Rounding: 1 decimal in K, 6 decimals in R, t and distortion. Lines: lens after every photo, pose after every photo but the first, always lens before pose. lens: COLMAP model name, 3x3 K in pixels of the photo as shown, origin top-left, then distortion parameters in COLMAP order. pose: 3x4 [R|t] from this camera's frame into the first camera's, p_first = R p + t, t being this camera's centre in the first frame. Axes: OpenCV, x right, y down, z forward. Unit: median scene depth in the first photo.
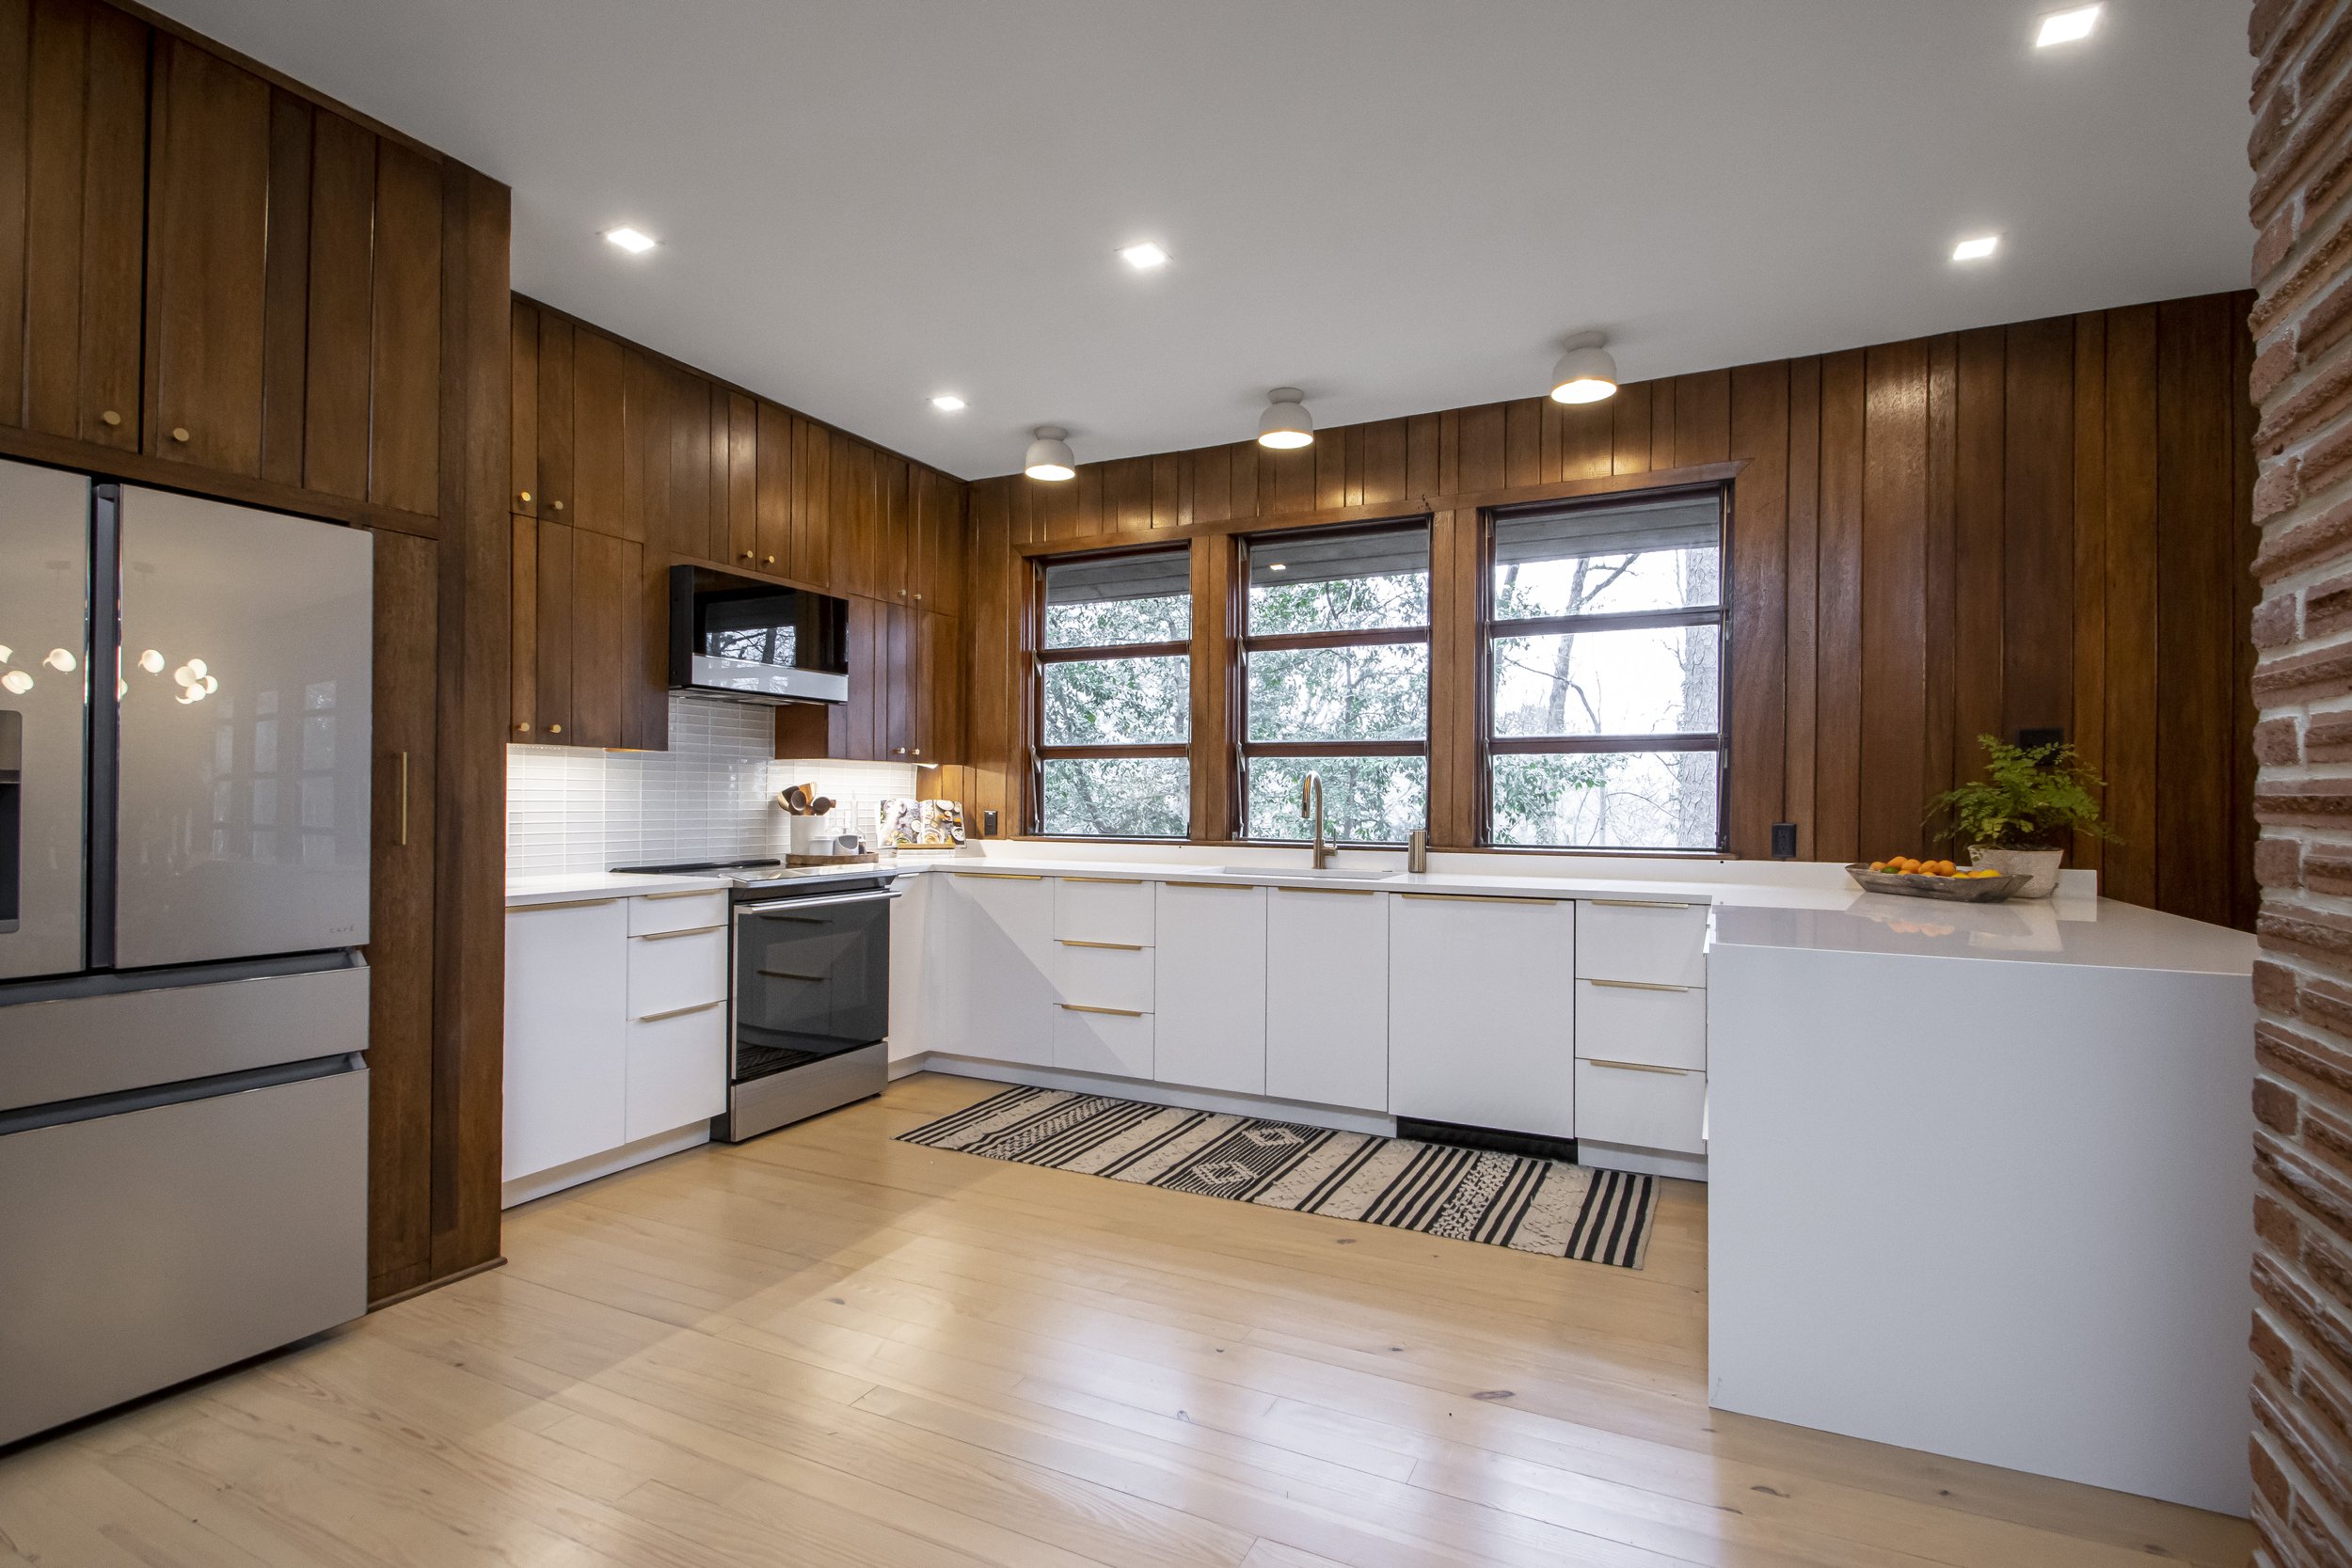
lens RADIAL K [[1106.5, 0, 1156.9], [0, 1106.5, 799.7], [0, 0, 1]] dist [0.023713, -0.003608]
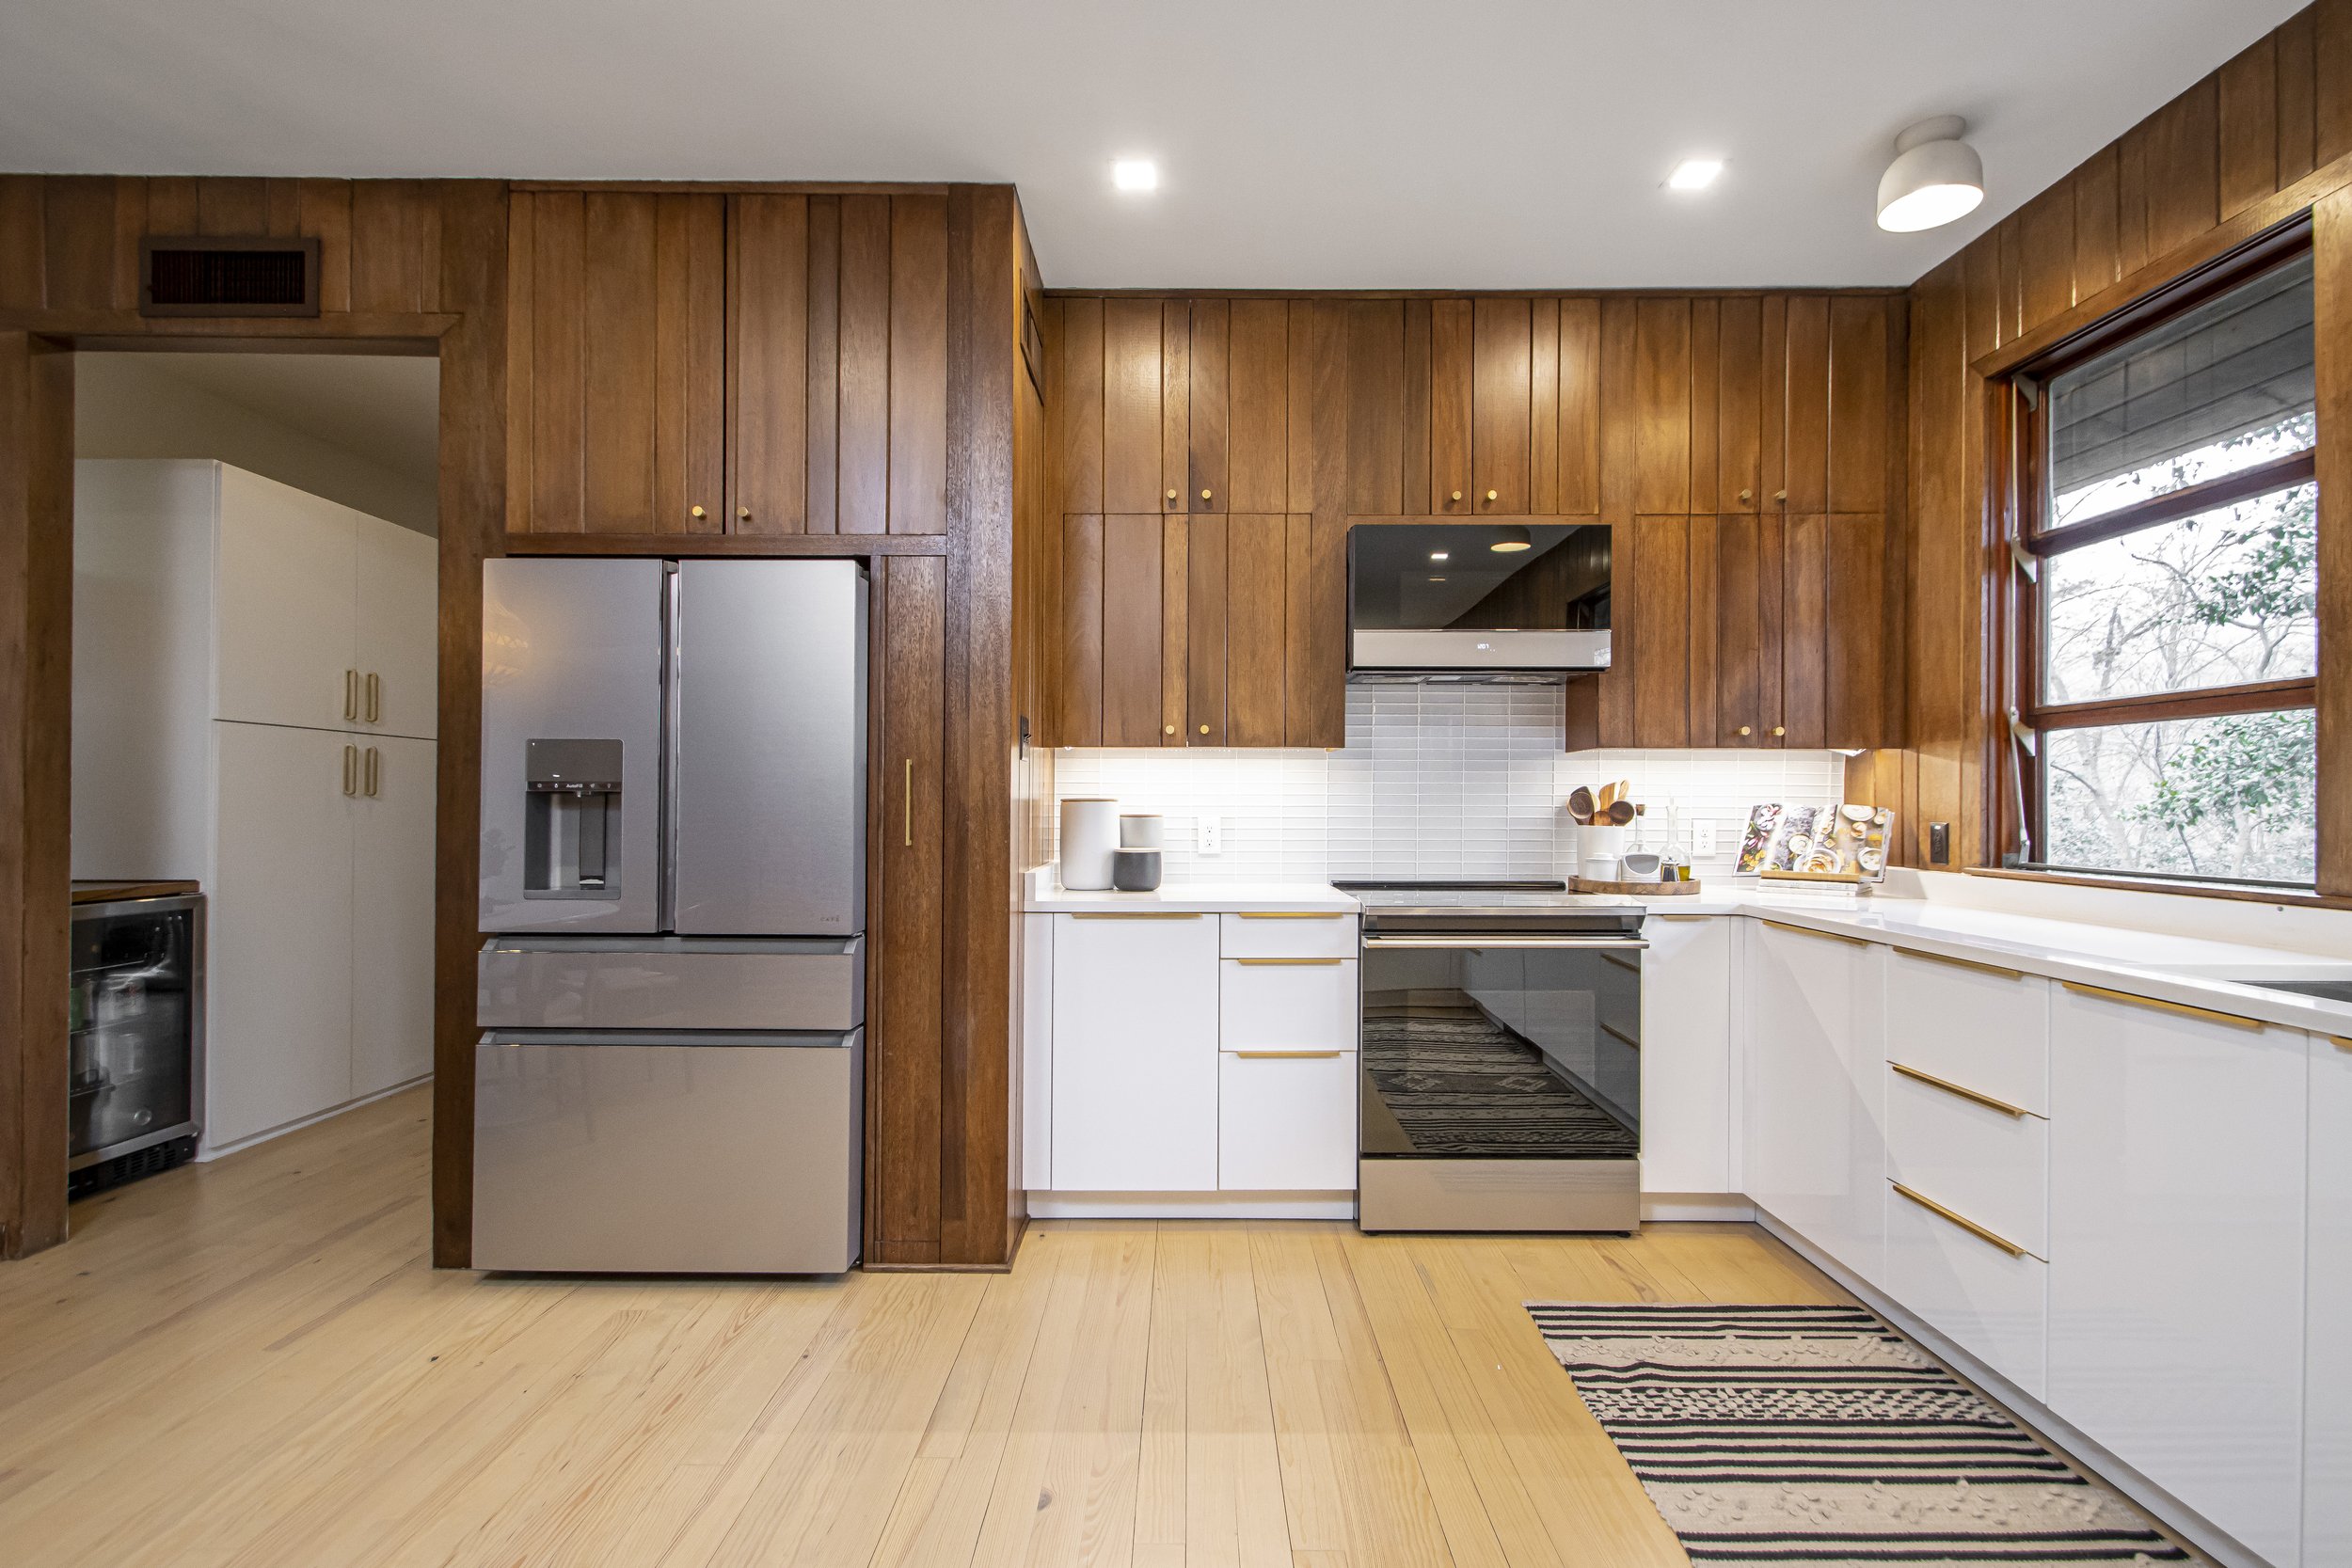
lens RADIAL K [[1106.5, 0, 1229.4], [0, 1106.5, 801.6], [0, 0, 1]] dist [0.023713, -0.003608]
pose [[0.465916, -0.005043, -0.884815, 0.285558], [-0.000463, 0.999982, -0.005943, 0.003252], [0.884829, 0.003178, 0.465905, 0.539602]]
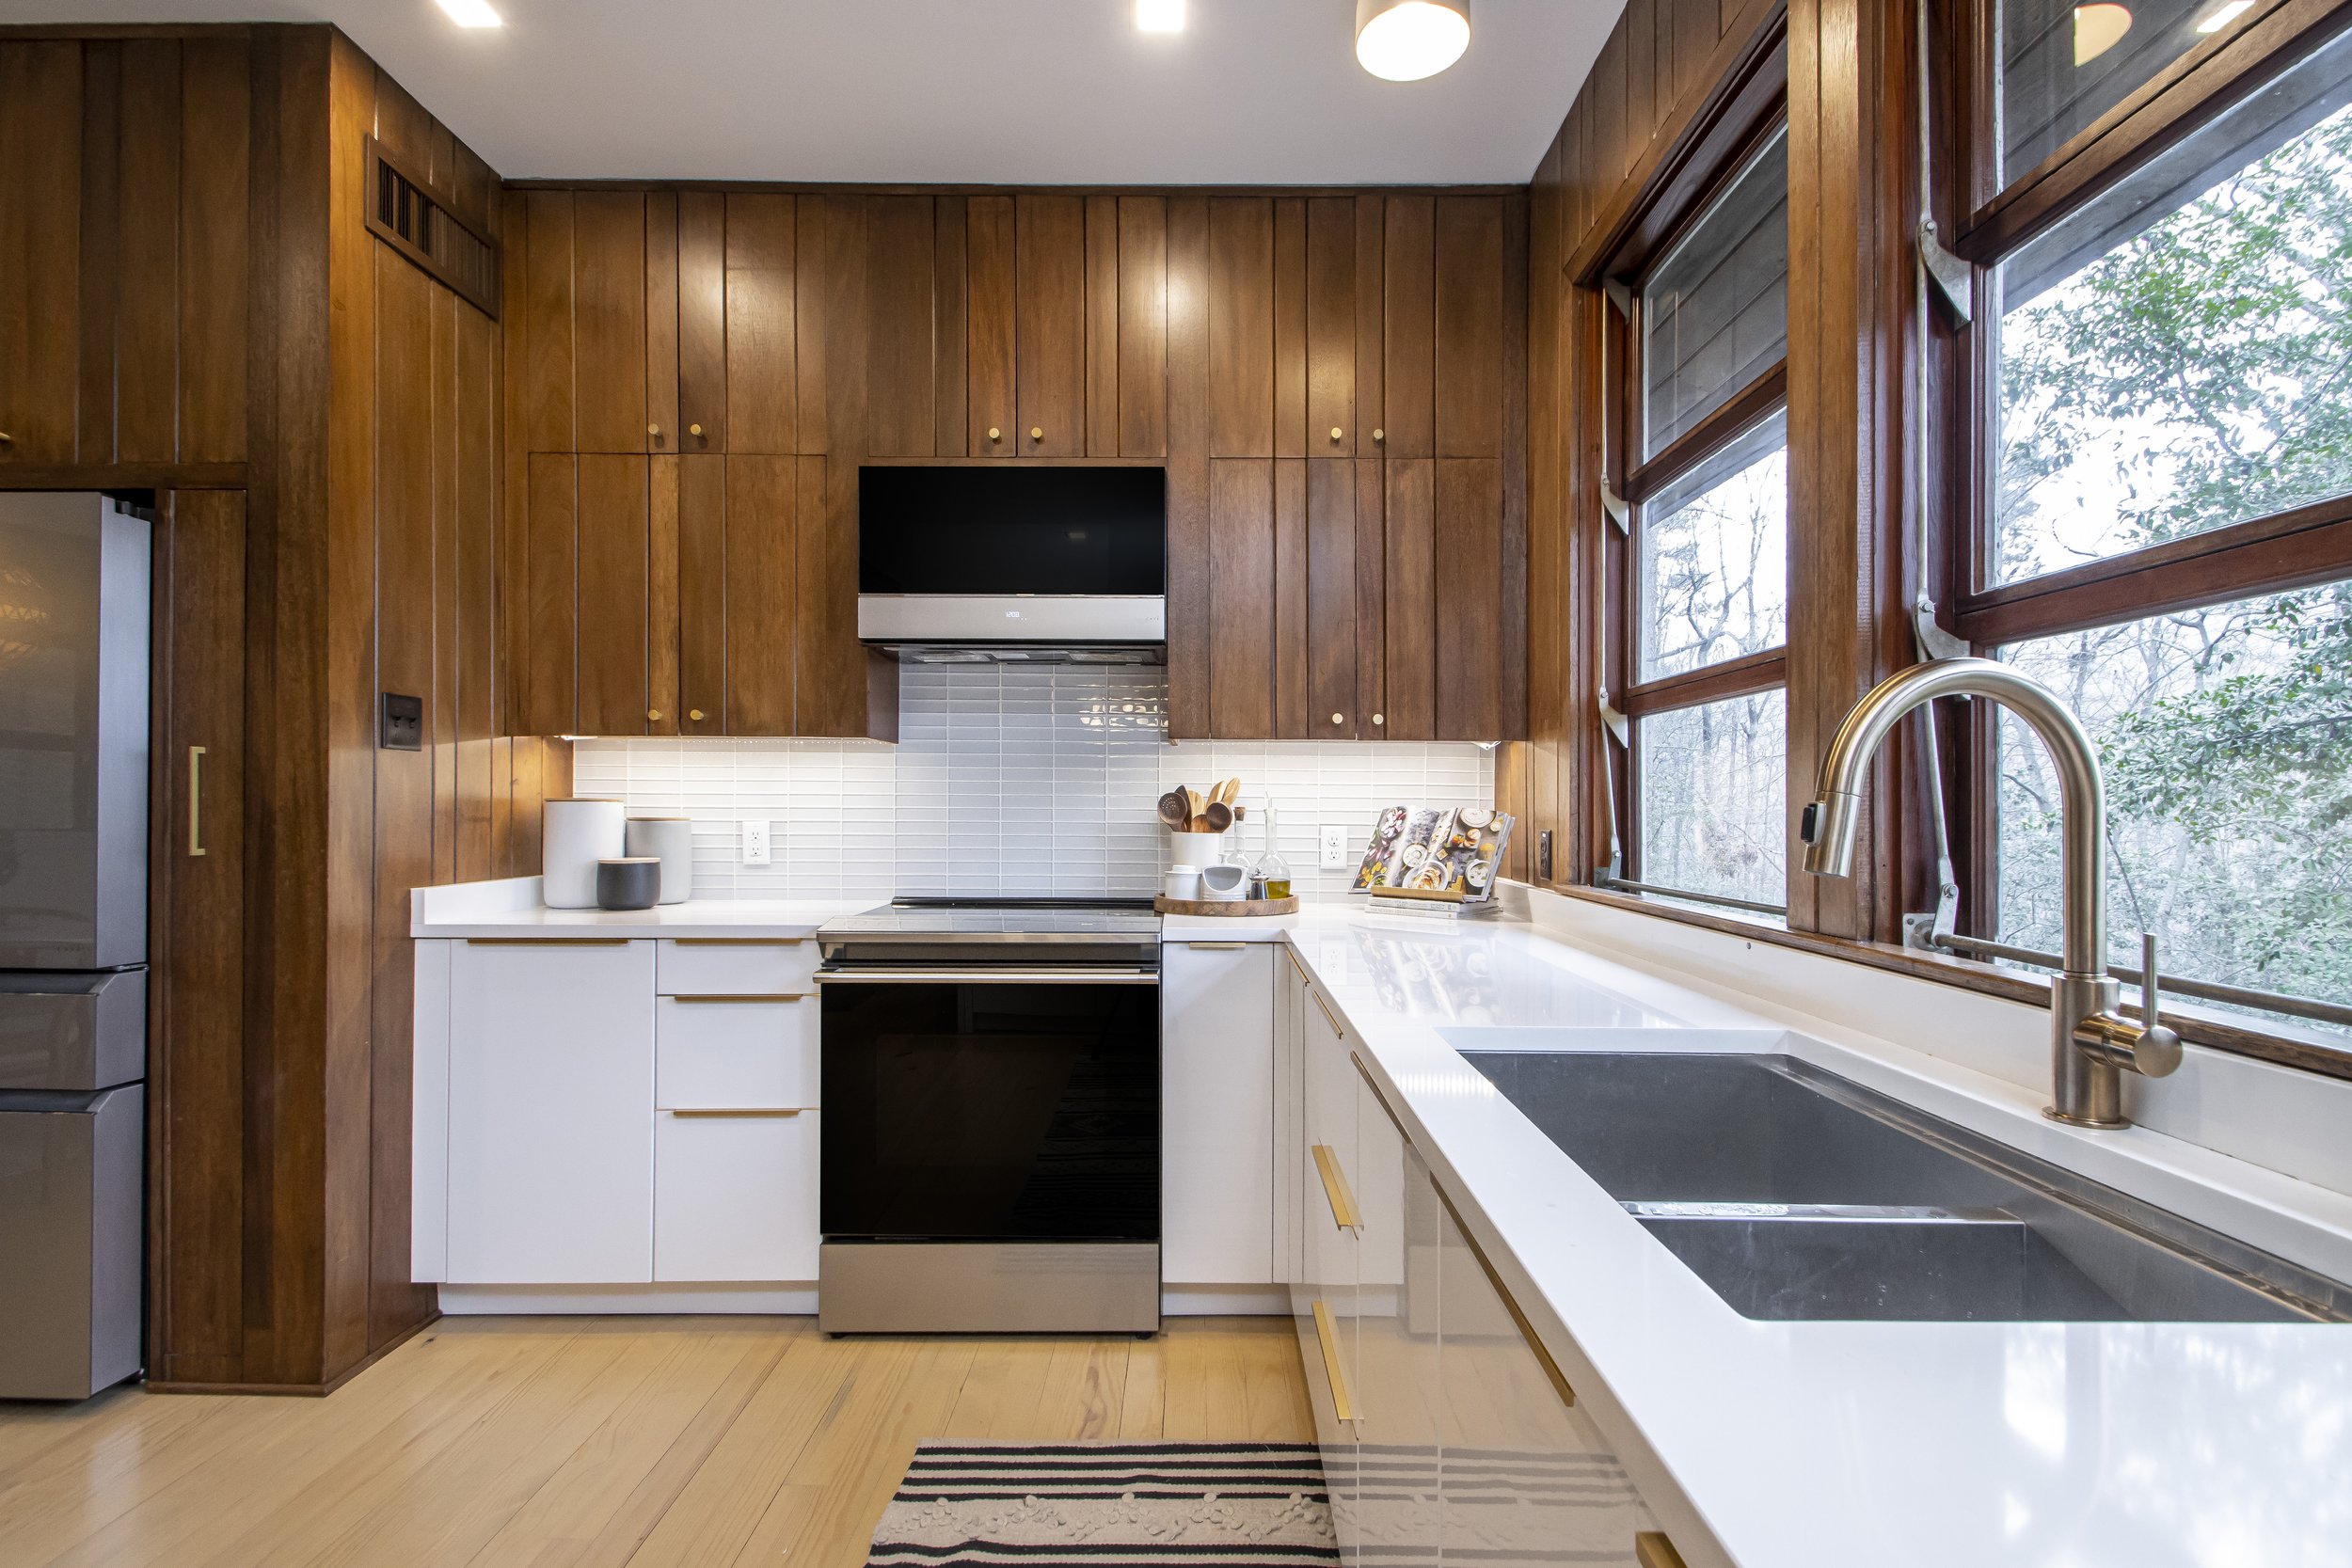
lens RADIAL K [[1123.1, 0, 1223.7], [0, 1123.1, 803.4], [0, 0, 1]] dist [0.022801, -0.007670]
pose [[0.466234, -0.007178, -0.884632, 0.315068], [-0.002284, 0.999954, -0.009317, 0.004906], [0.884659, 0.006365, 0.466196, 0.894940]]
